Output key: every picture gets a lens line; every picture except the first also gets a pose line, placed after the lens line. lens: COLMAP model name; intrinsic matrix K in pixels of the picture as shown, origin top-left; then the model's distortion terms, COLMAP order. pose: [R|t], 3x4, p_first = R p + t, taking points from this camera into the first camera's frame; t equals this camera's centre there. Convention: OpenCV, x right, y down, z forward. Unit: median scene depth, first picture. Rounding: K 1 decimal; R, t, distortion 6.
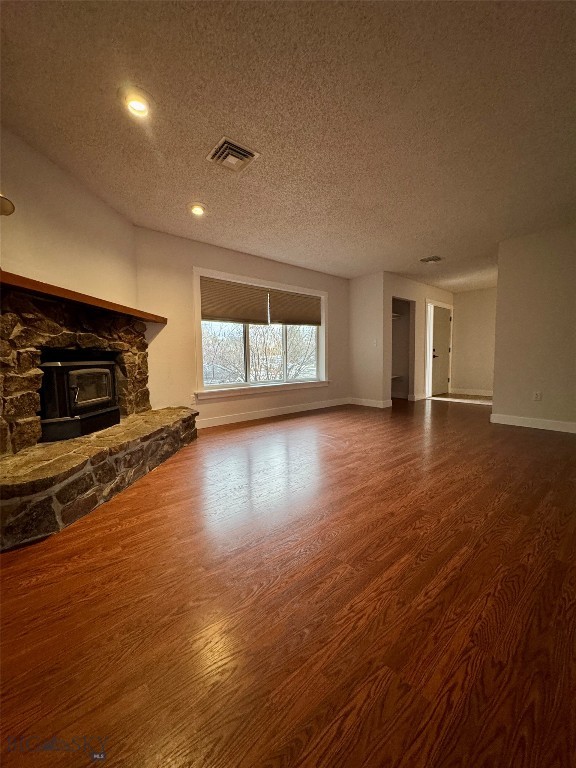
lens RADIAL K [[310.0, 0, 288.6], [0, 310.0, 381.7], [0, 0, 1]] dist [-0.000667, -0.000019]
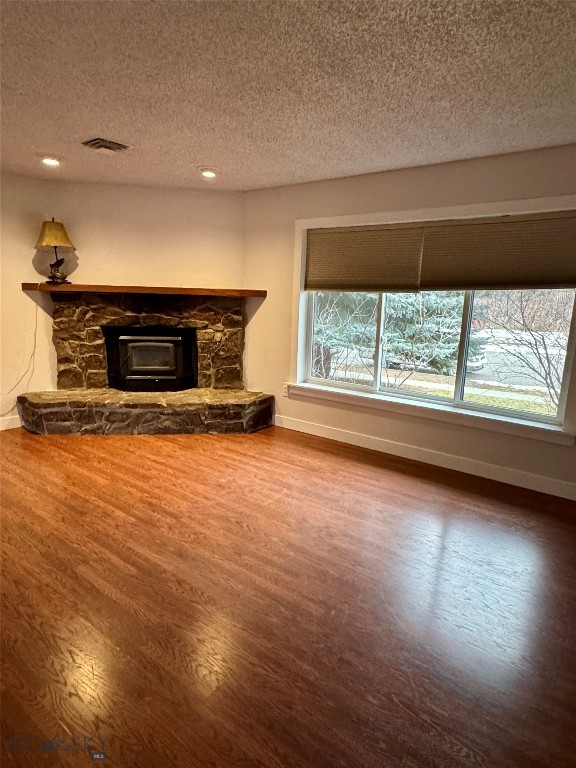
lens RADIAL K [[471.1, 0, 286.6], [0, 471.1, 387.8], [0, 0, 1]] dist [0.003601, 0.000435]
pose [[0.174085, 0.217886, -0.960323, 1.117170], [-0.101095, 0.974016, 0.202666, -0.256823], [0.979527, 0.061803, 0.191589, 0.995770]]
